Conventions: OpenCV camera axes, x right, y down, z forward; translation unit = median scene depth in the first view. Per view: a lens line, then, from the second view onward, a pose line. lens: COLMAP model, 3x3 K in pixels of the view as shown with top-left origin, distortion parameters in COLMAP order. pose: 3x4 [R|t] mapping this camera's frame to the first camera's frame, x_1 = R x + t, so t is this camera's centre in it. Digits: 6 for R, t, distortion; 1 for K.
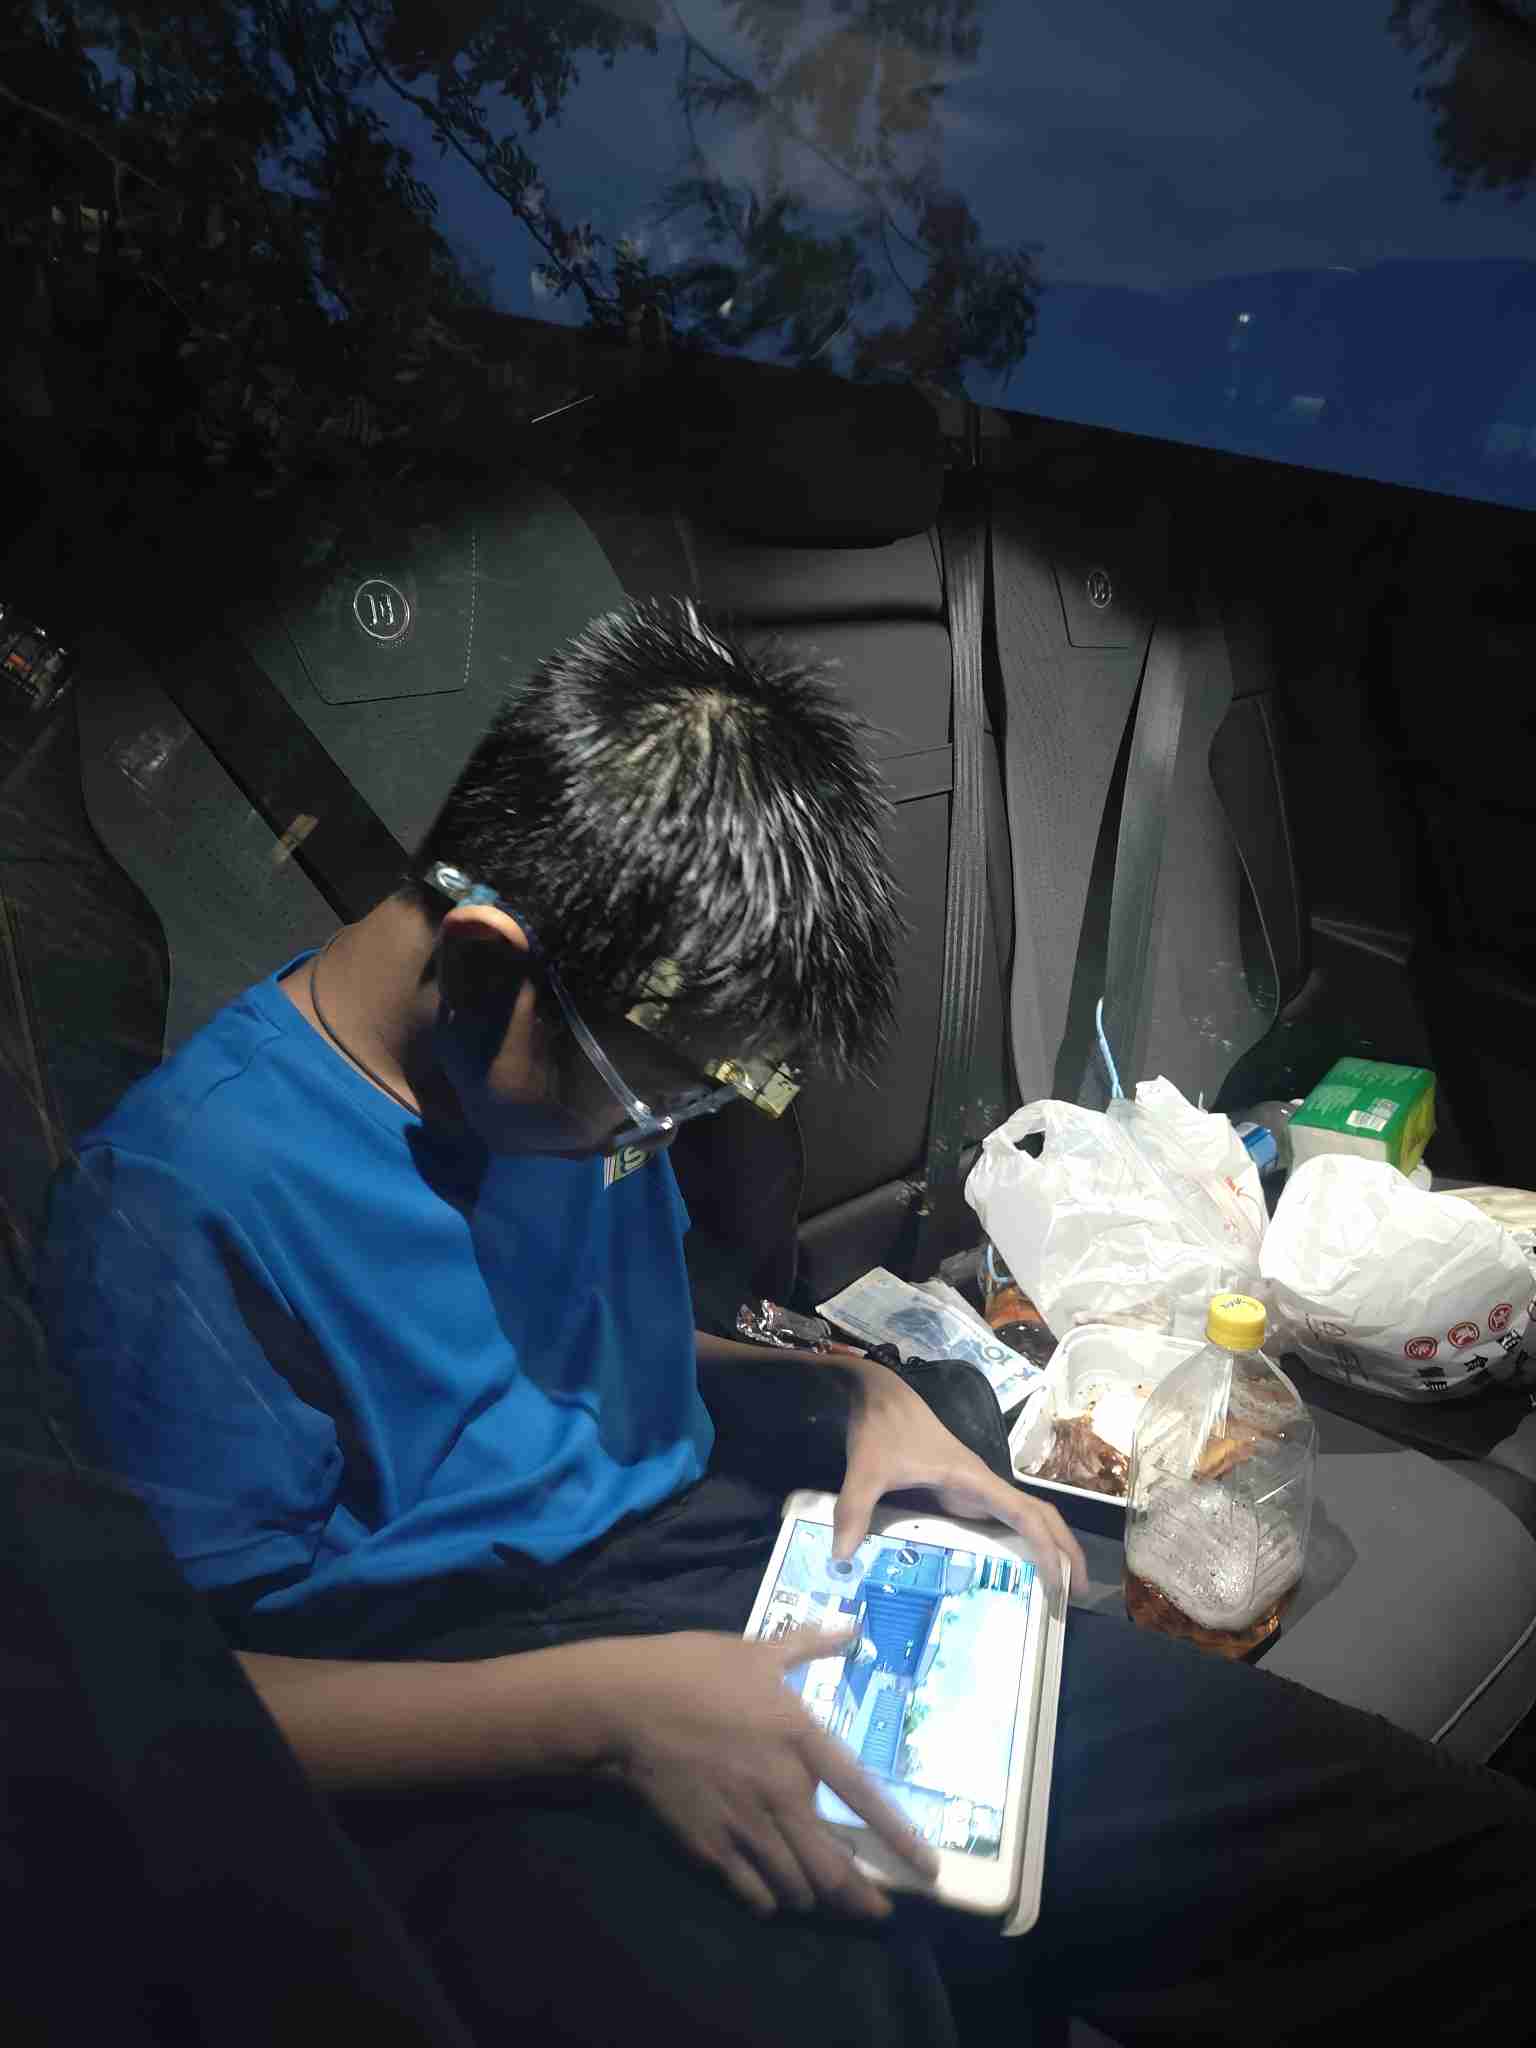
lens RADIAL K [[1531.2, 0, 768.0], [0, 1531.2, 1024.0], [0, 0, 1]] dist [0.006627, 0.000346]
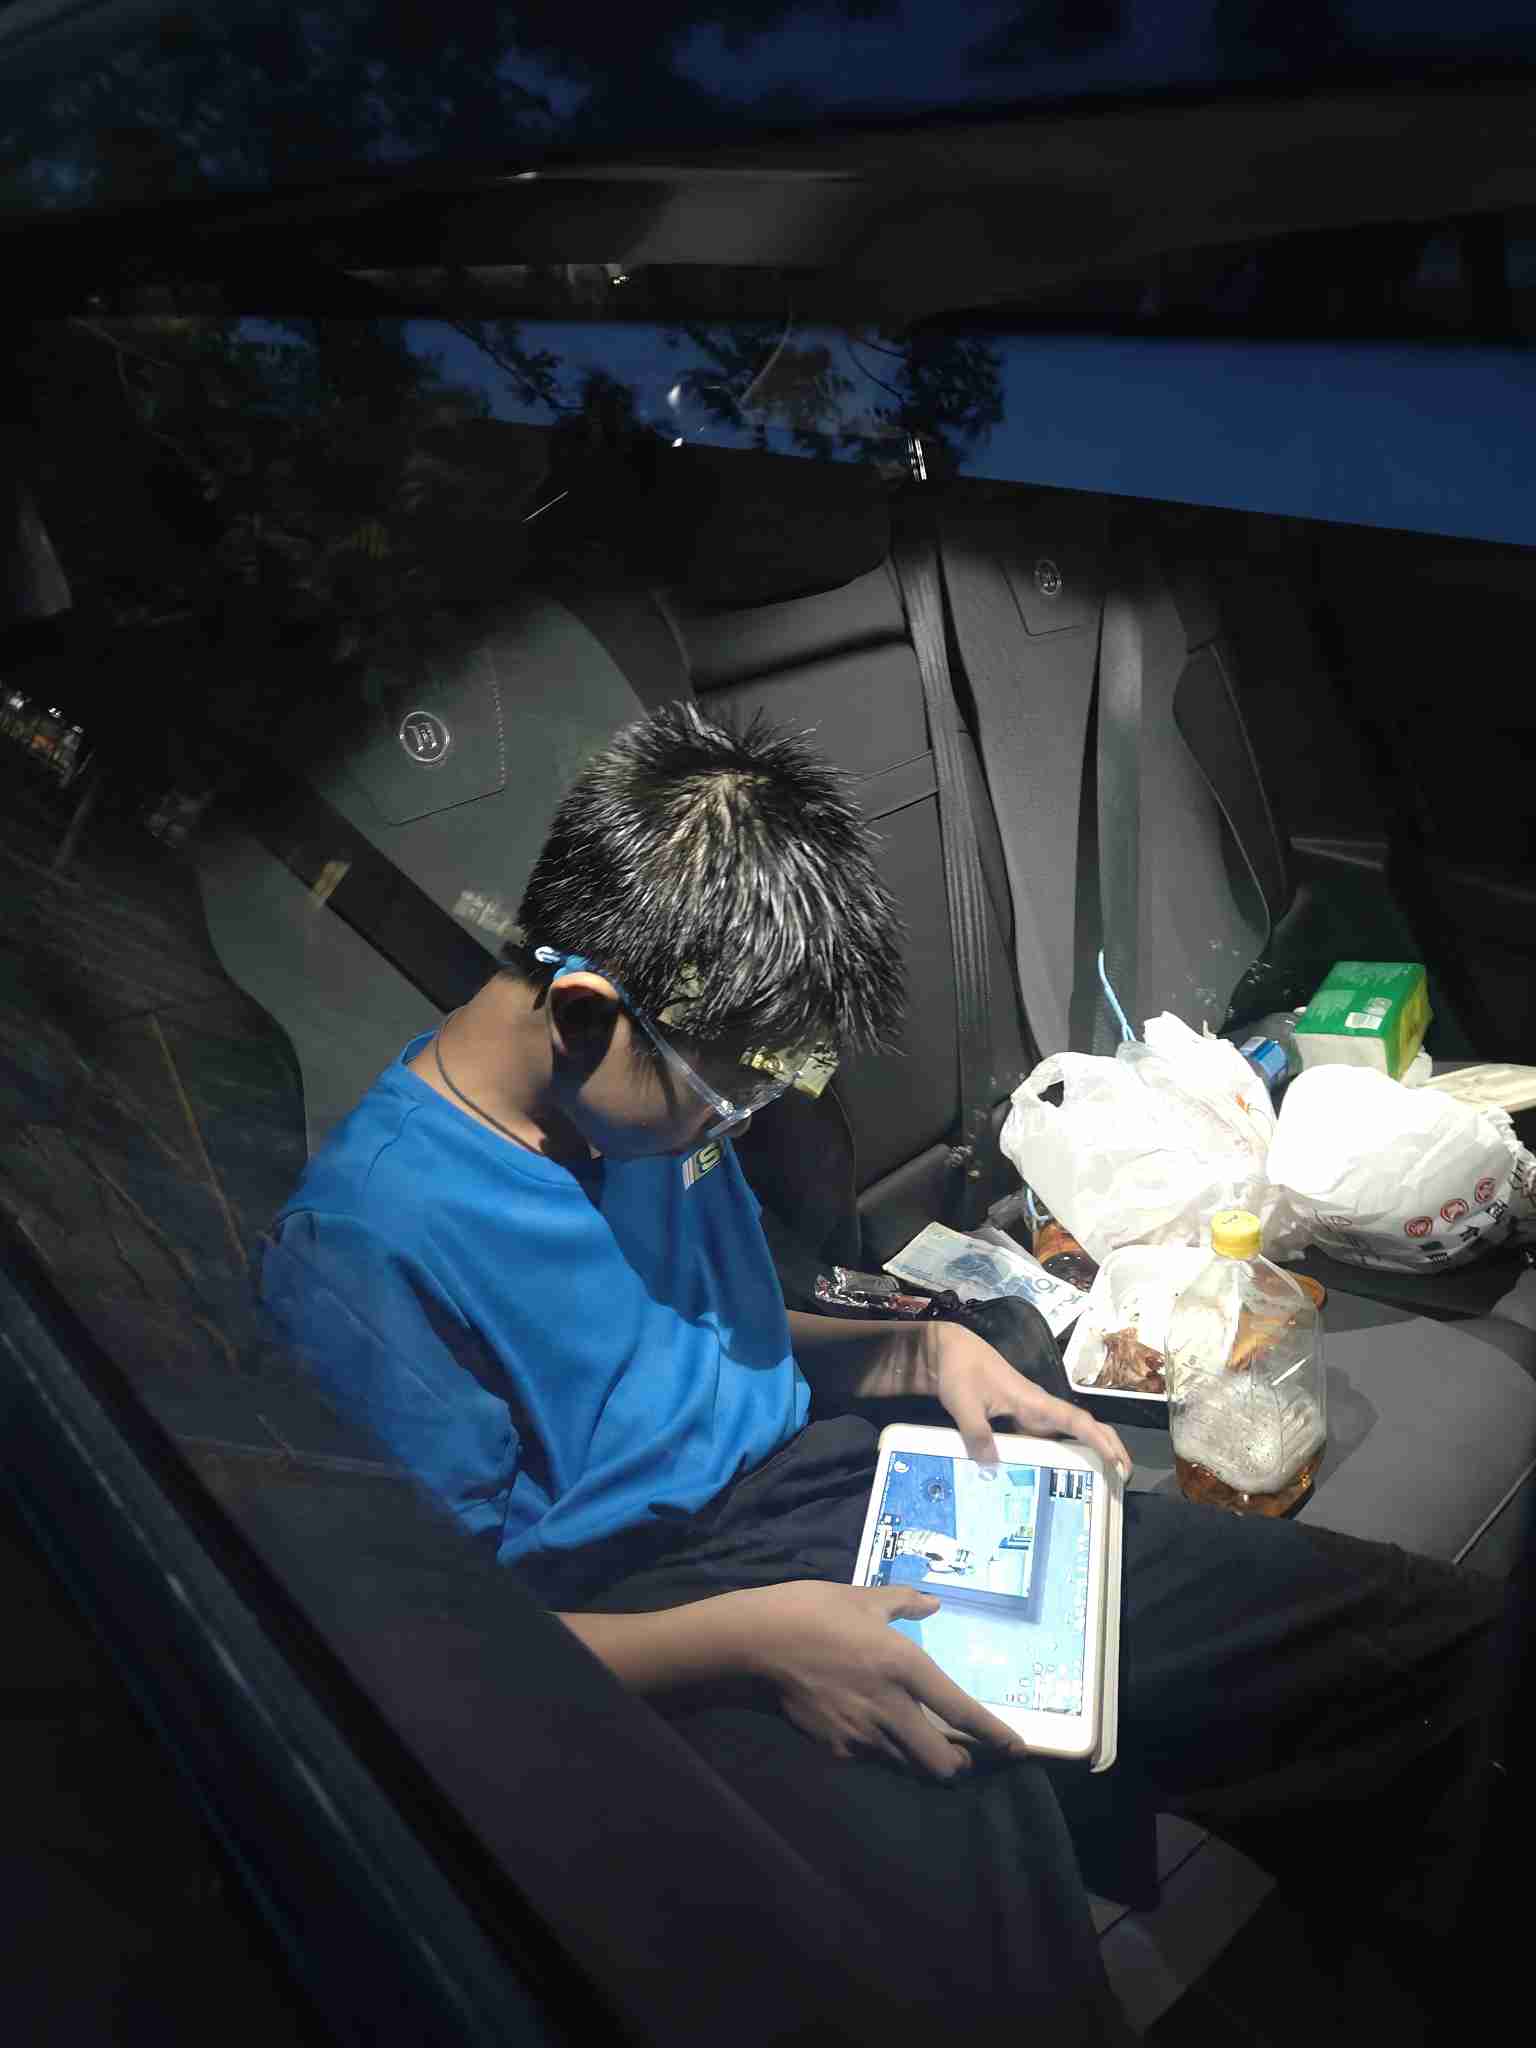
lens RADIAL K [[1563.1, 0, 768.0], [0, 1563.1, 1024.0], [0, 0, 1]] dist [-0.003505, -0.000983]
pose [[0.989462, -0.142545, -0.025422, 0.002680], [0.143347, 0.989116, 0.033184, -0.043224], [0.020415, -0.036478, 0.999126, -0.152295]]
